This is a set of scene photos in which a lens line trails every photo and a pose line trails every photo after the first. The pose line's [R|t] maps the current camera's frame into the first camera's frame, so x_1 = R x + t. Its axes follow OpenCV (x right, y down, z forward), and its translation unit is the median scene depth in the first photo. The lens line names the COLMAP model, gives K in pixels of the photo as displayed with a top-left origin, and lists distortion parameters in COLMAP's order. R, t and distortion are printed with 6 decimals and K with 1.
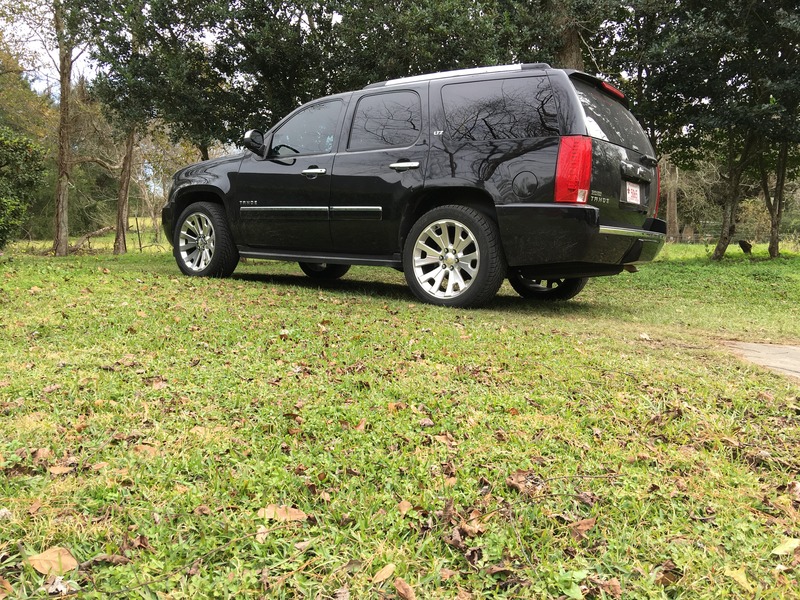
lens RADIAL K [[667.4, 0, 403.3], [0, 667.4, 295.2], [0, 0, 1]] dist [0.069479, -0.115426]
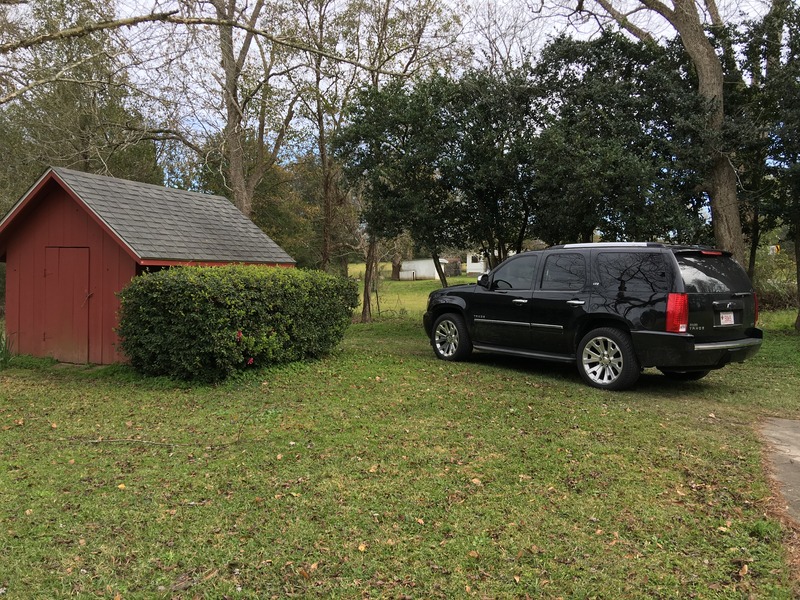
lens RADIAL K [[667.4, 0, 403.3], [0, 667.4, 295.2], [0, 0, 1]] dist [0.069479, -0.115426]
pose [[0.957529, -0.024022, -0.287336, 0.071402], [0.009108, 0.998546, -0.053127, -0.130023], [0.288194, 0.048254, 0.956355, -0.739154]]
